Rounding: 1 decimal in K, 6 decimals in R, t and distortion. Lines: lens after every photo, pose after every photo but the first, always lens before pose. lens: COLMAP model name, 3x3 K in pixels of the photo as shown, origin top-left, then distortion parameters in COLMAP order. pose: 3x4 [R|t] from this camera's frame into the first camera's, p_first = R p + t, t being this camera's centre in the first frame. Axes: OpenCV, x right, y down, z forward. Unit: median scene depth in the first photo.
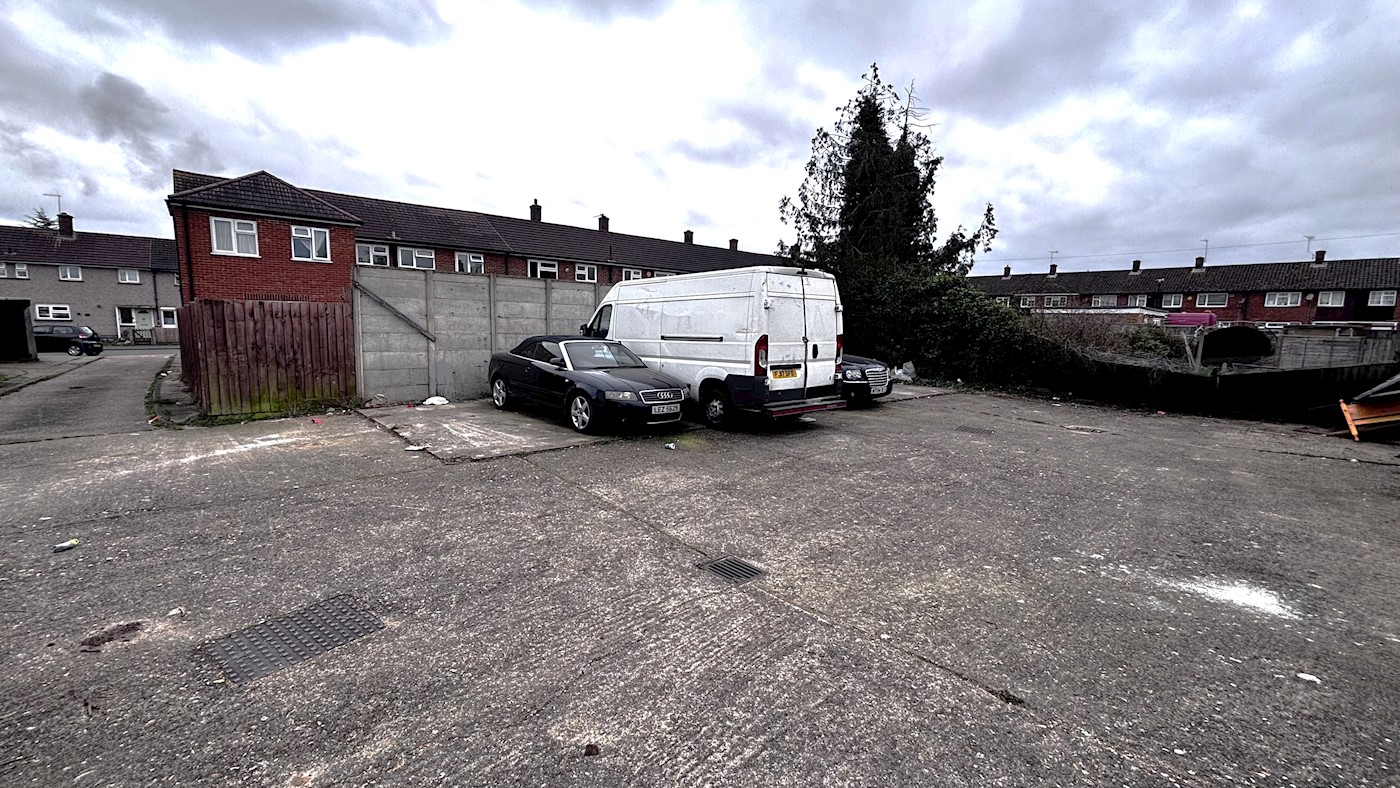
lens RADIAL K [[560.1, 0, 688.0], [0, 560.1, 391.0], [0, 0, 1]] dist [0.003544, 0.001457]
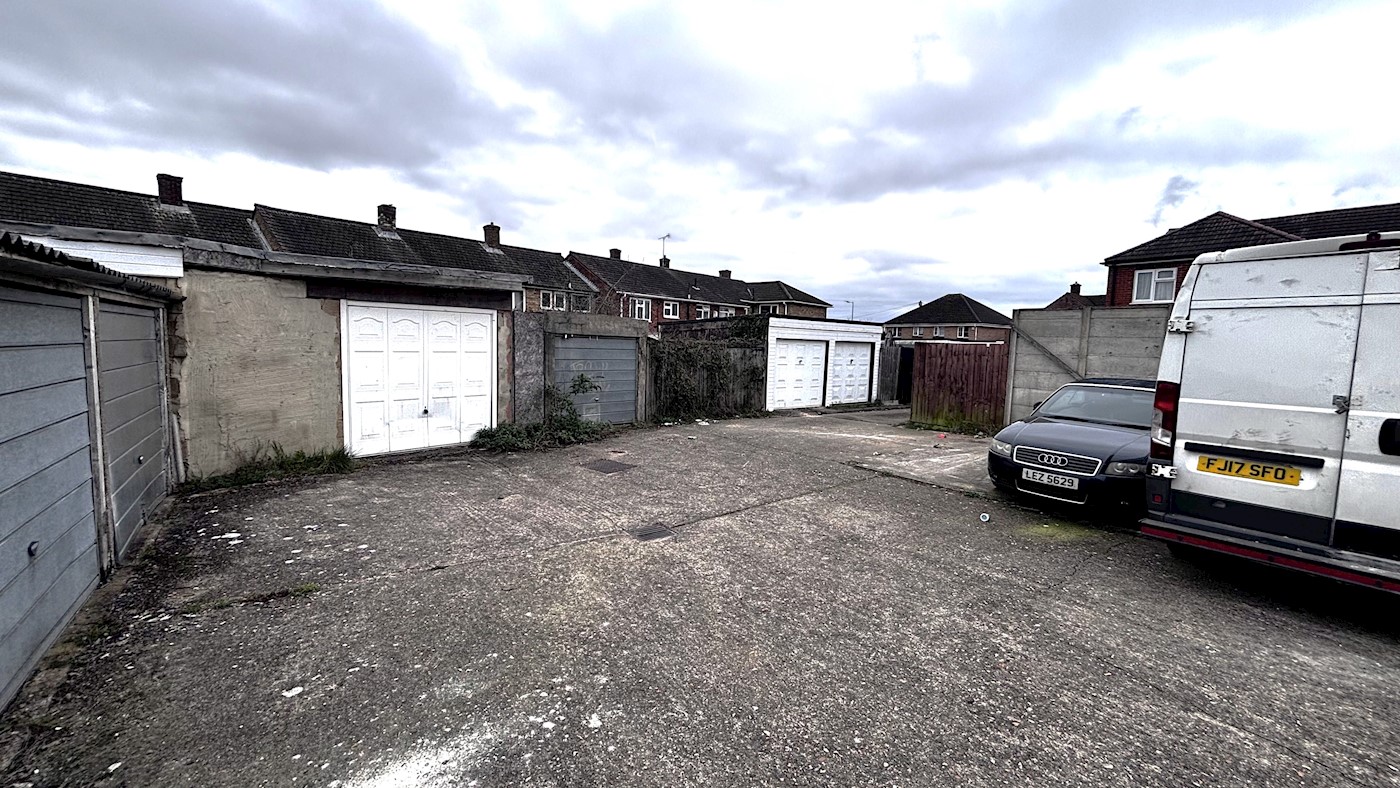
lens RADIAL K [[560.1, 0, 698.8], [0, 560.1, 394.5], [0, 0, 1]] dist [0.003544, 0.001457]
pose [[-0.075310, 0.069143, -0.994760, 0.663969], [-0.155068, 0.984645, 0.080180, -0.058735], [0.985029, 0.160294, -0.063432, 0.561292]]
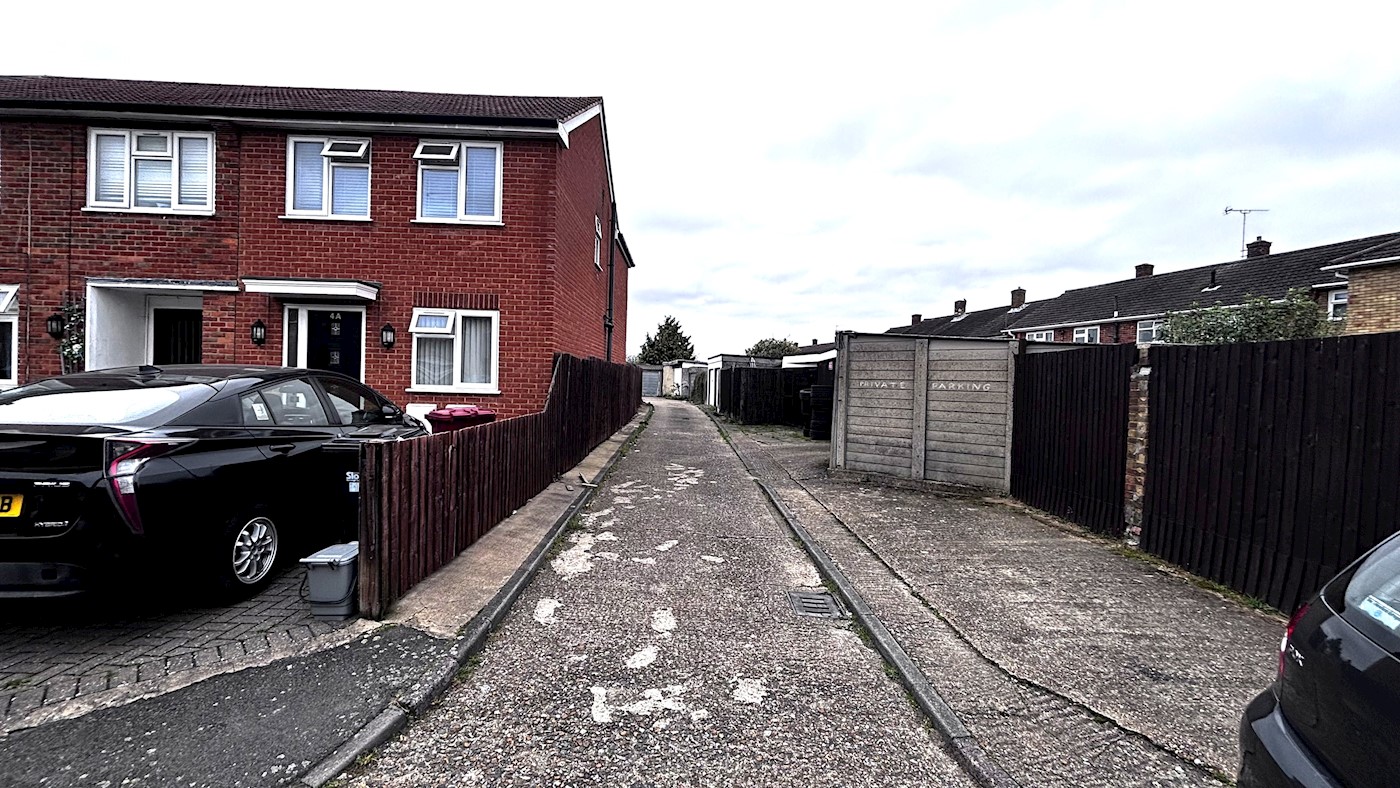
lens RADIAL K [[560.1, 0, 702.6], [0, 560.1, 395.3], [0, 0, 1]] dist [0.003544, 0.001457]
pose [[-0.783281, -0.050797, 0.619589, -3.448645], [0.037239, 0.991033, 0.128326, -0.446267], [-0.620552, 0.123588, -0.774365, 3.596884]]
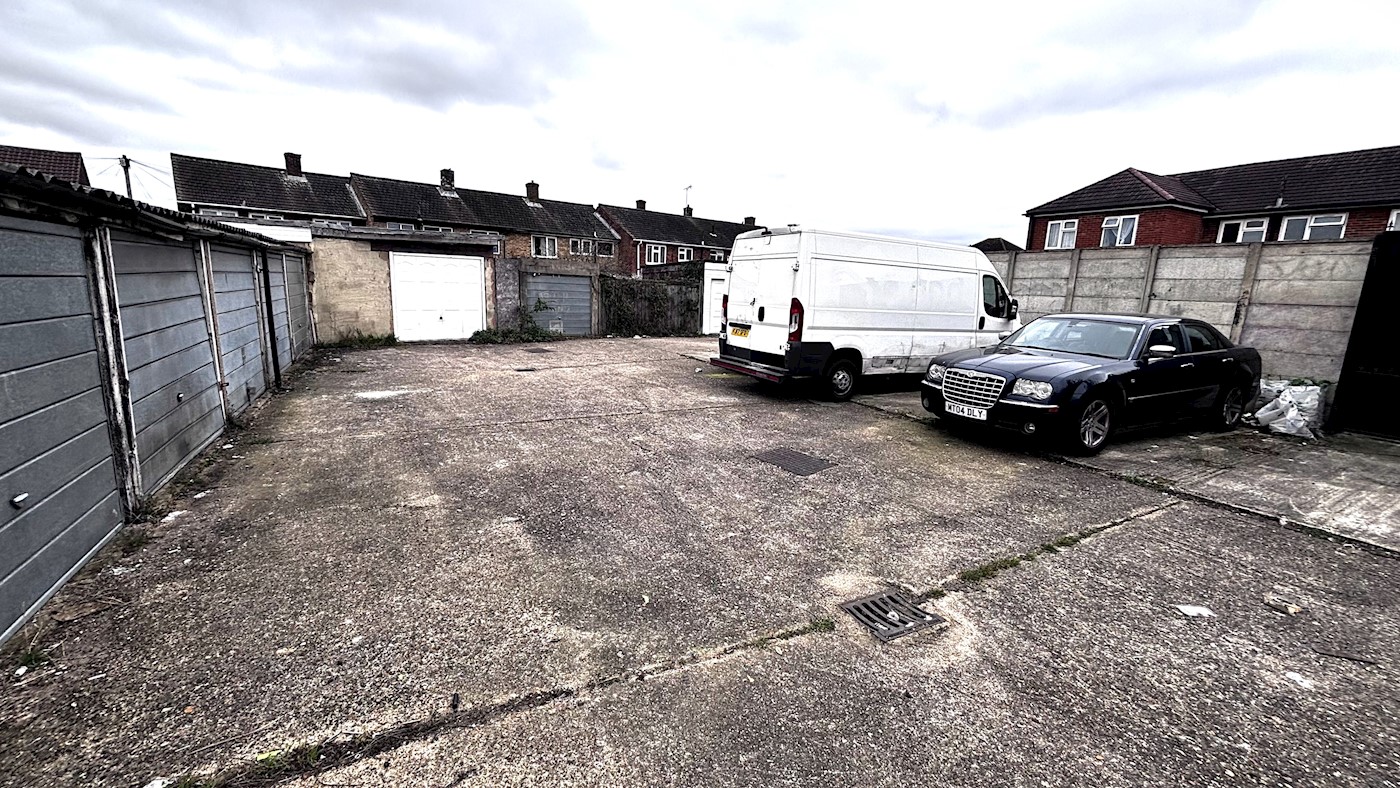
lens RADIAL K [[560.1, 0, 696.0], [0, 560.1, 393.2], [0, 0, 1]] dist [0.003544, 0.001457]
pose [[-0.210772, 0.158447, -0.964608, 1.224030], [-0.163889, 0.967081, 0.194664, -0.111278], [0.963699, 0.199118, -0.177866, 1.120006]]
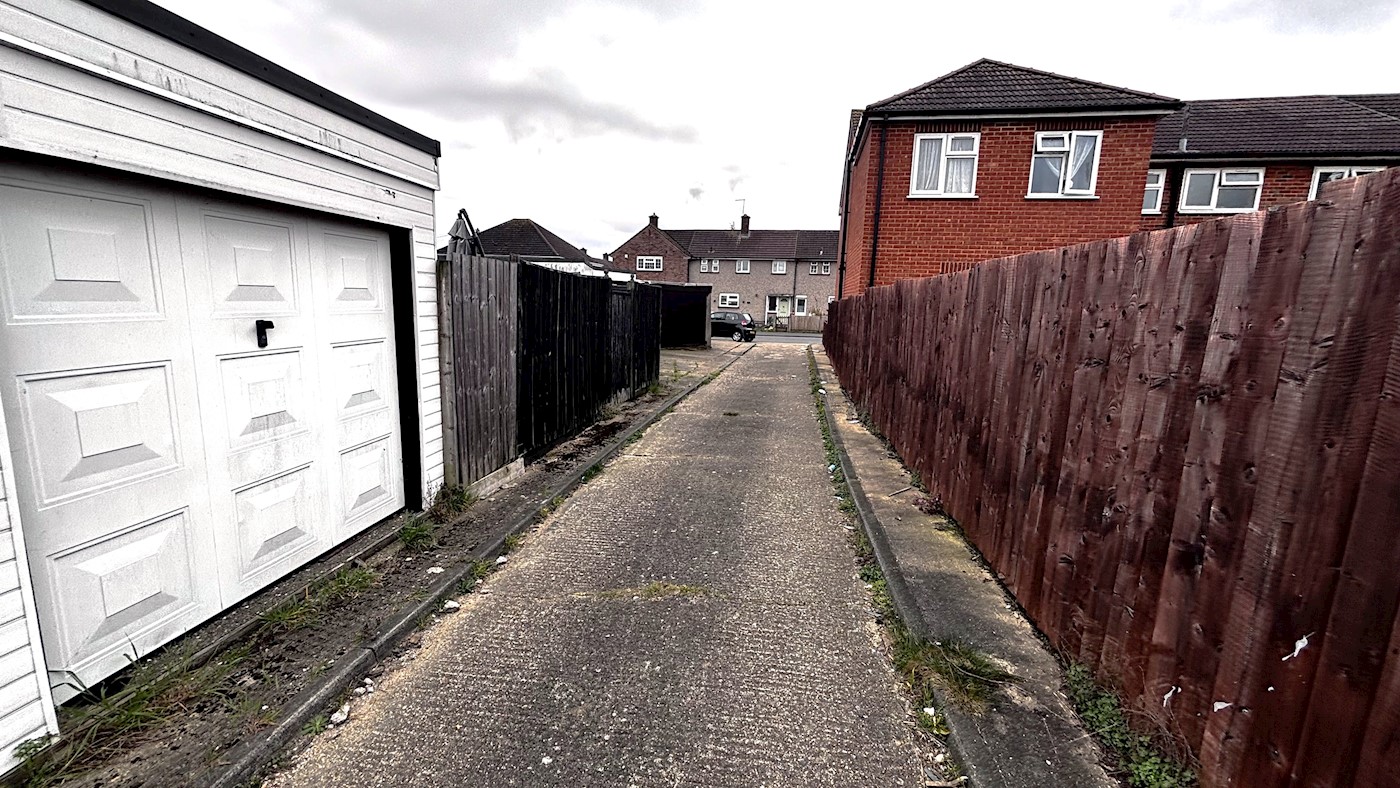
lens RADIAL K [[560.1, 0, 707.6], [0, 560.1, 387.5], [0, 0, 1]] dist [0.003544, 0.001457]
pose [[0.636123, 0.120386, -0.762138, -1.049406], [-0.112756, 0.991653, 0.062528, -0.118996], [0.763304, 0.046160, 0.644388, 0.962703]]
